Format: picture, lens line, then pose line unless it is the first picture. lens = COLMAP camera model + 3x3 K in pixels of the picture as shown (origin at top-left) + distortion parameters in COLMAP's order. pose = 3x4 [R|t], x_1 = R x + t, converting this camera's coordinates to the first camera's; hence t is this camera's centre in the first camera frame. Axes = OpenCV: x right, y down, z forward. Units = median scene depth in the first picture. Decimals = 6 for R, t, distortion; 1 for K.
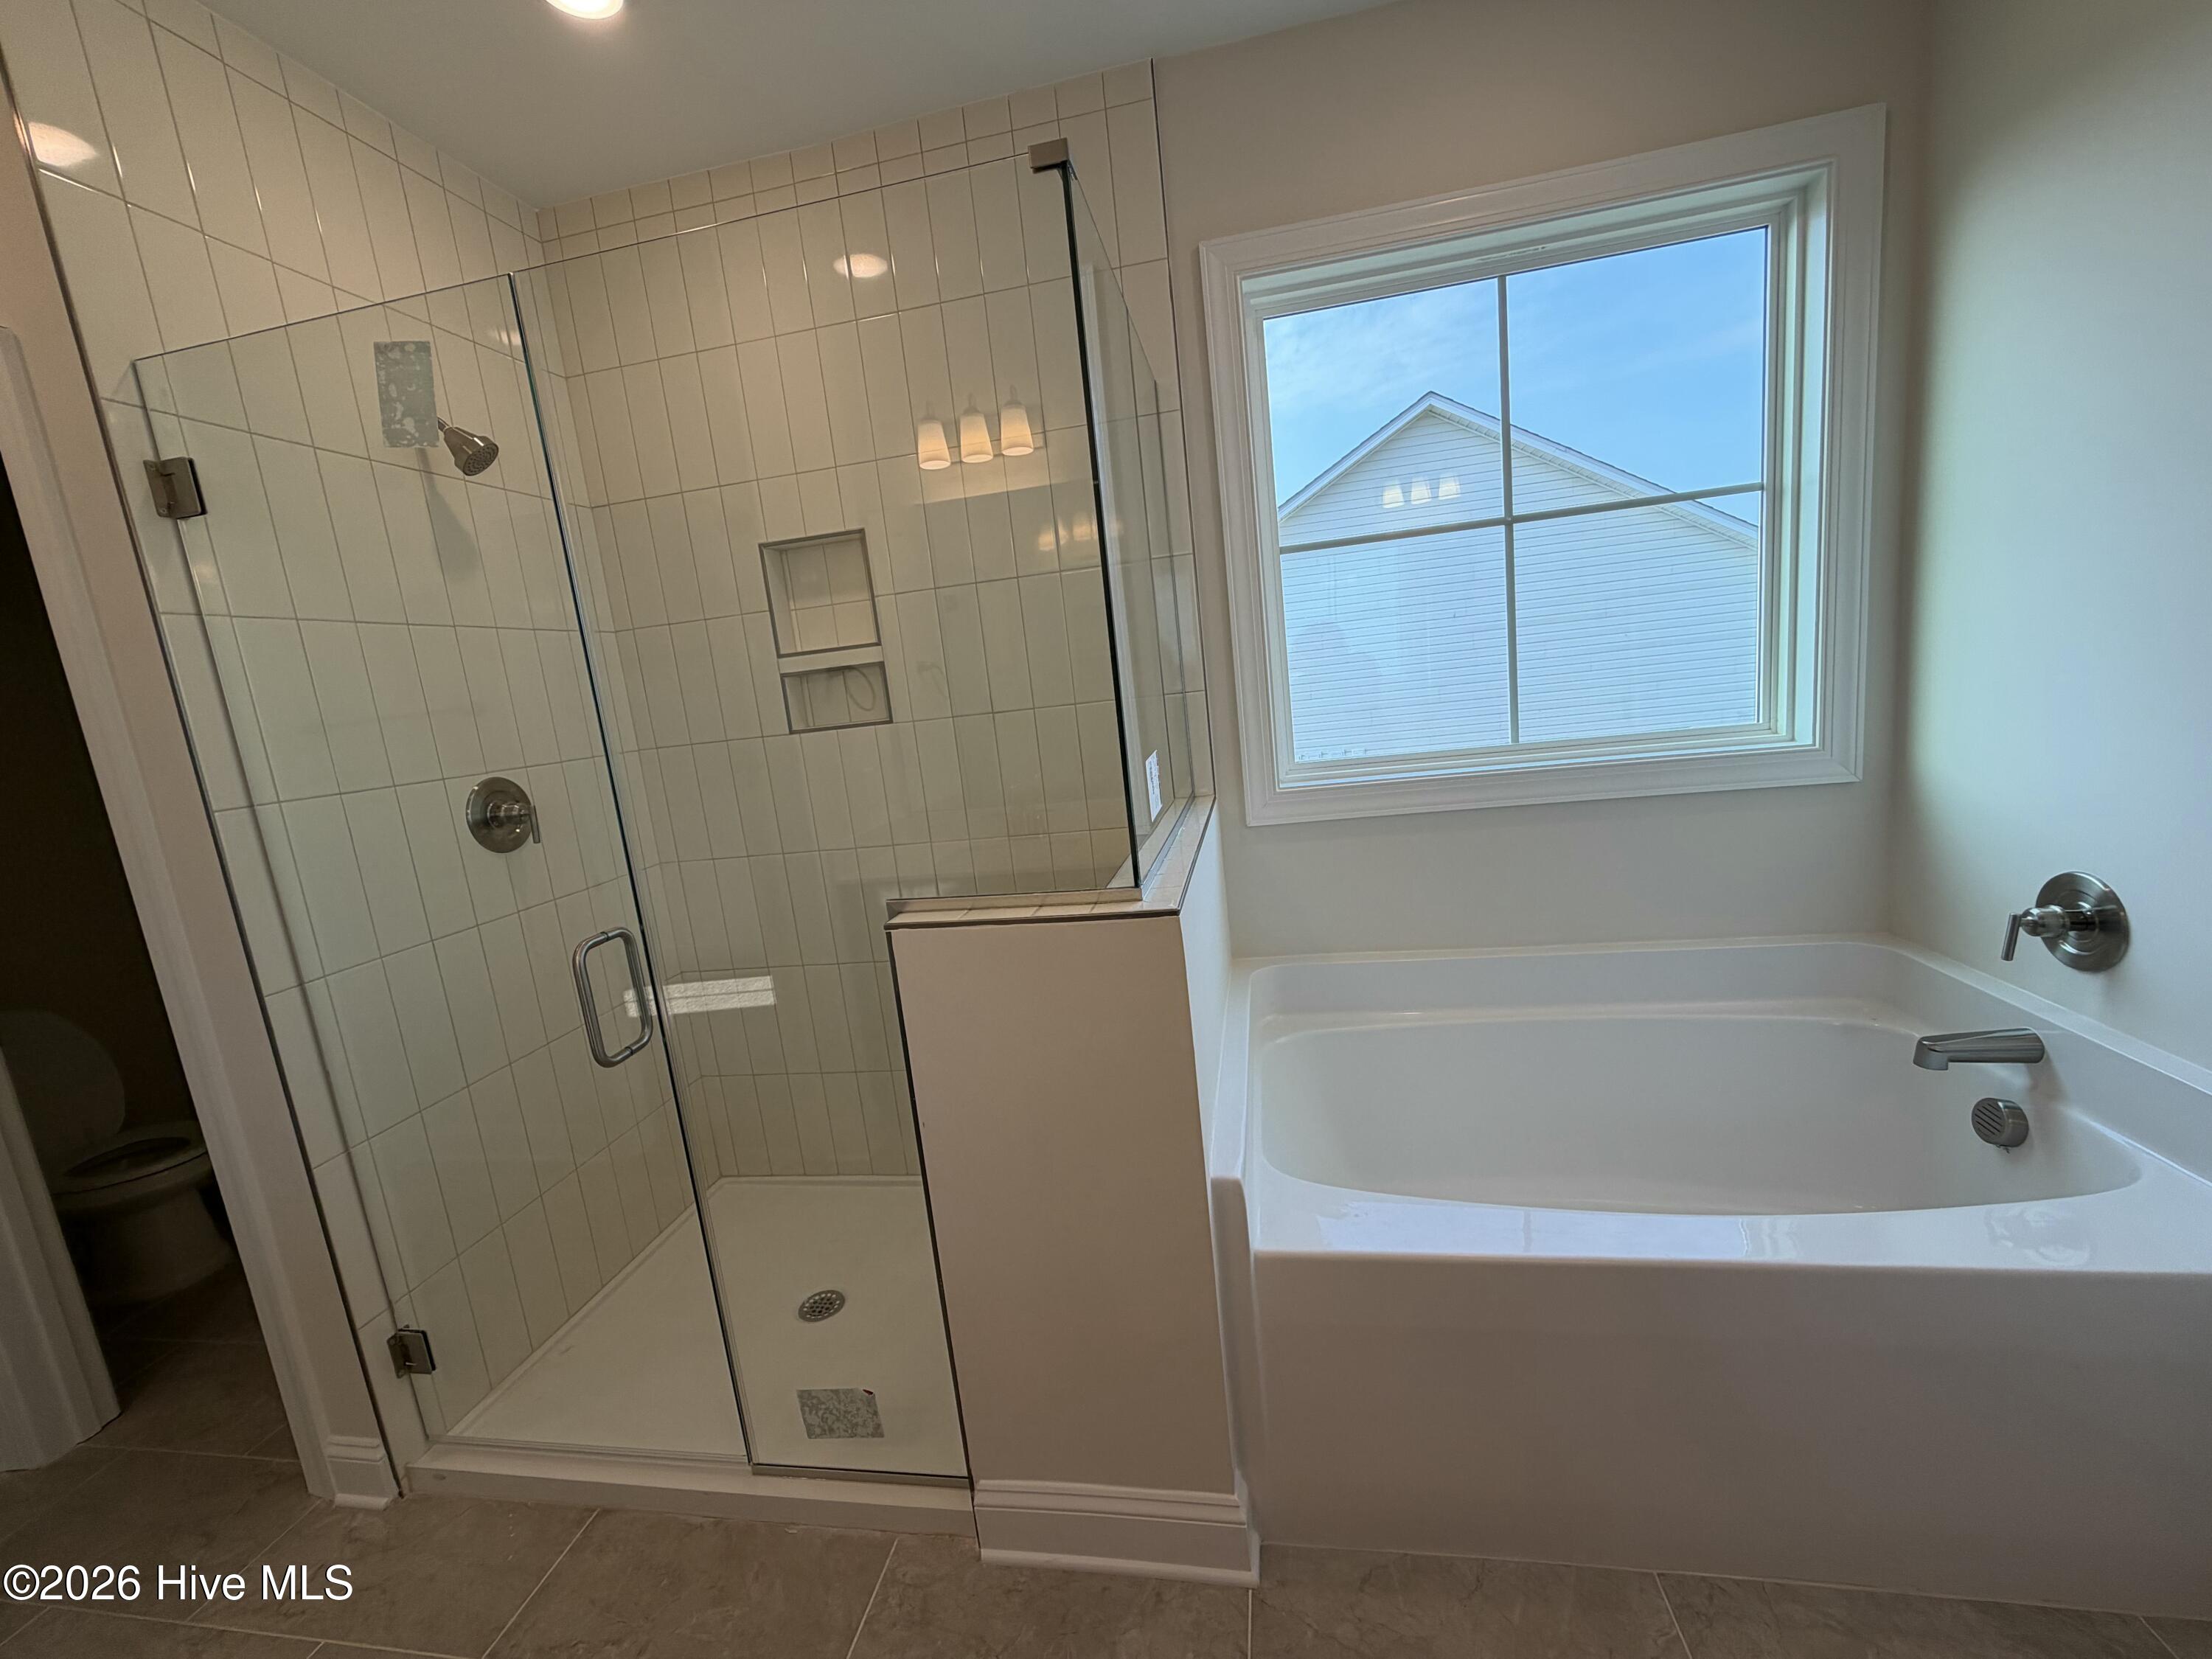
lens RADIAL K [[883.3, 0, 1099.6], [0, 883.3, 830.8], [0, 0, 1]] dist [0.000094, -0.000183]
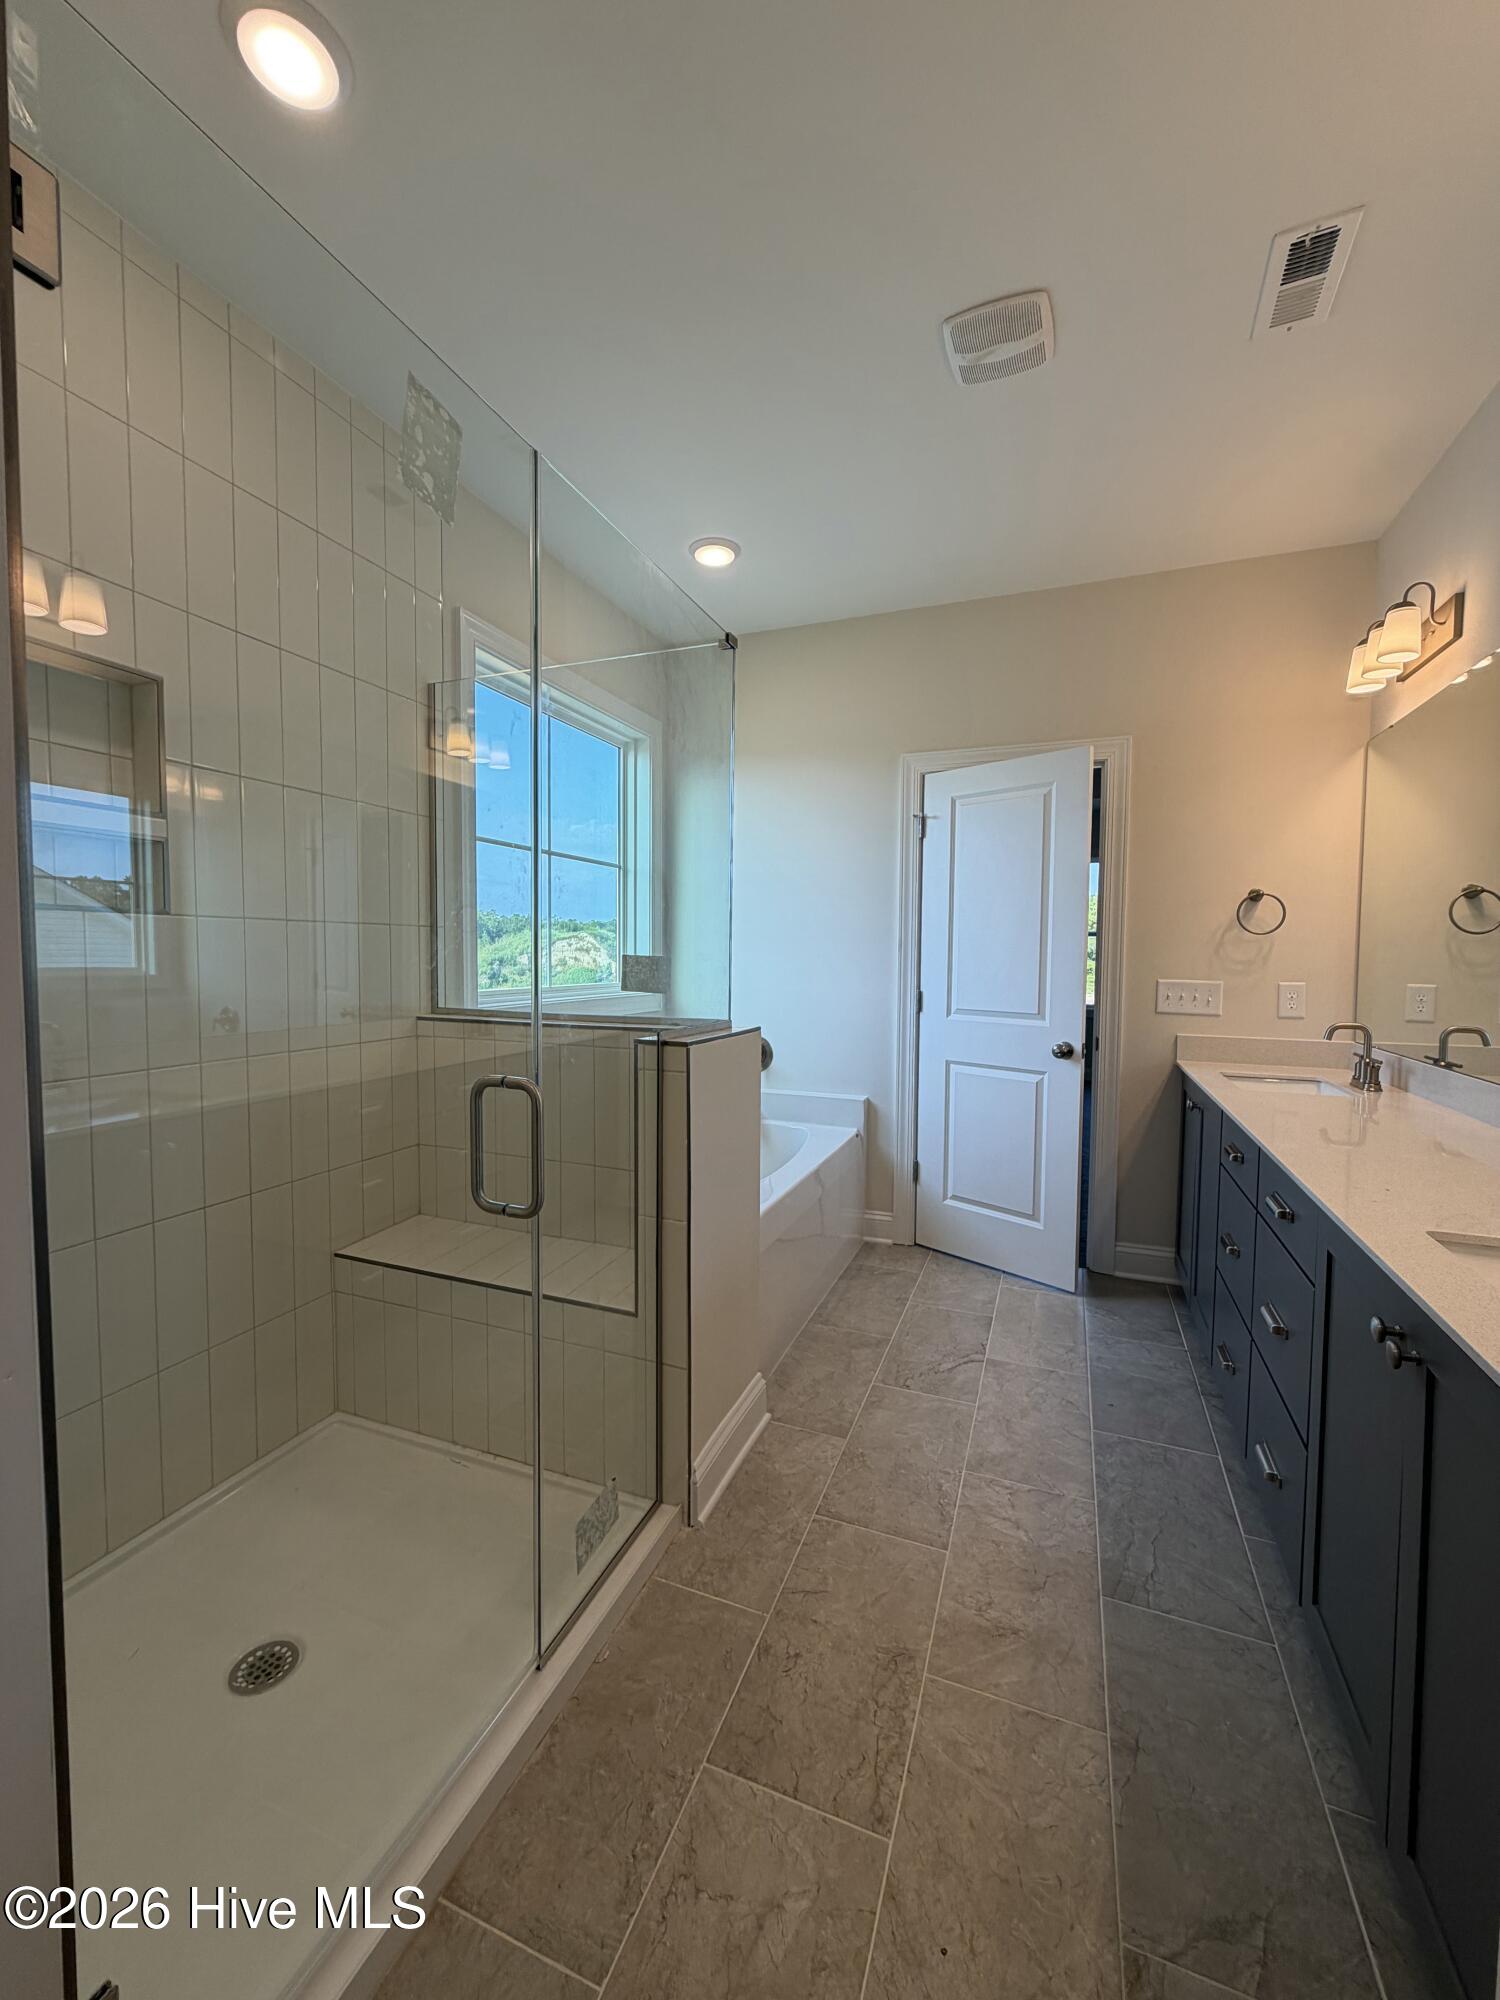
lens RADIAL K [[798.6, 0, 748.9], [0, 798.6, 994.2], [0, 0, 1]] dist [0.000094, -0.000183]
pose [[0.190059, 0.060378, 0.979914, -1.370151], [0.134474, 0.987099, -0.086903, 0.138502], [-0.972520, 0.148290, 0.179487, 0.589223]]
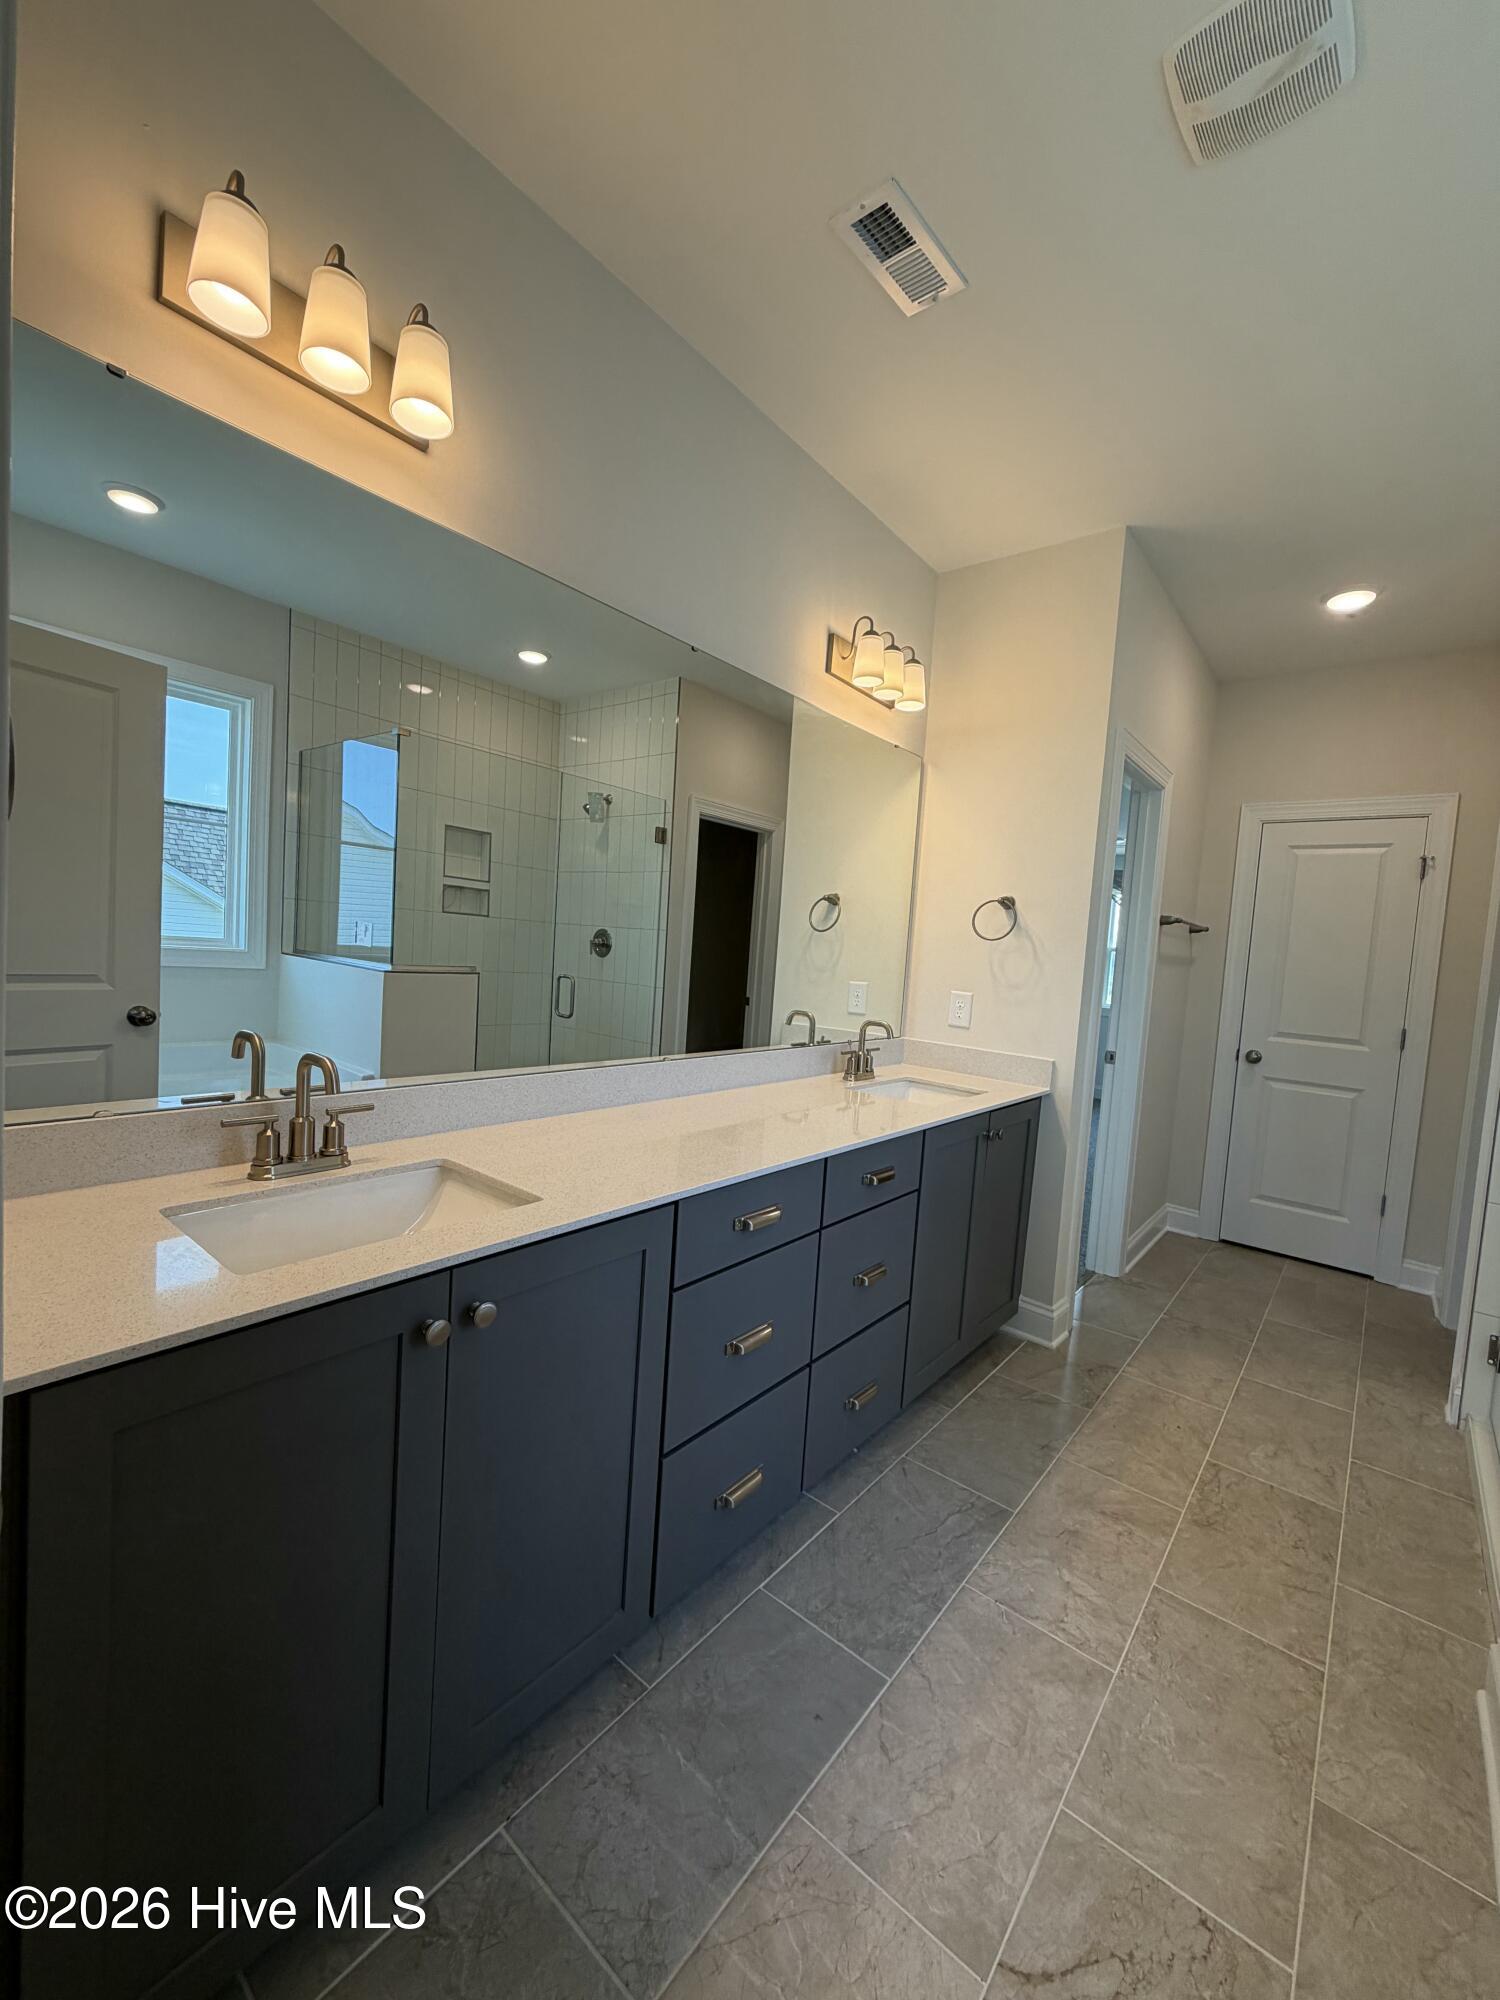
lens RADIAL K [[798.6, 0, 748.9], [0, 798.6, 994.2], [0, 0, 1]] dist [0.000094, -0.000183]
pose [[-0.486741, 0.129555, -0.863886, 1.086064], [-0.160062, 0.958971, 0.233998, -0.121186], [0.858757, 0.252172, -0.446033, 0.431513]]
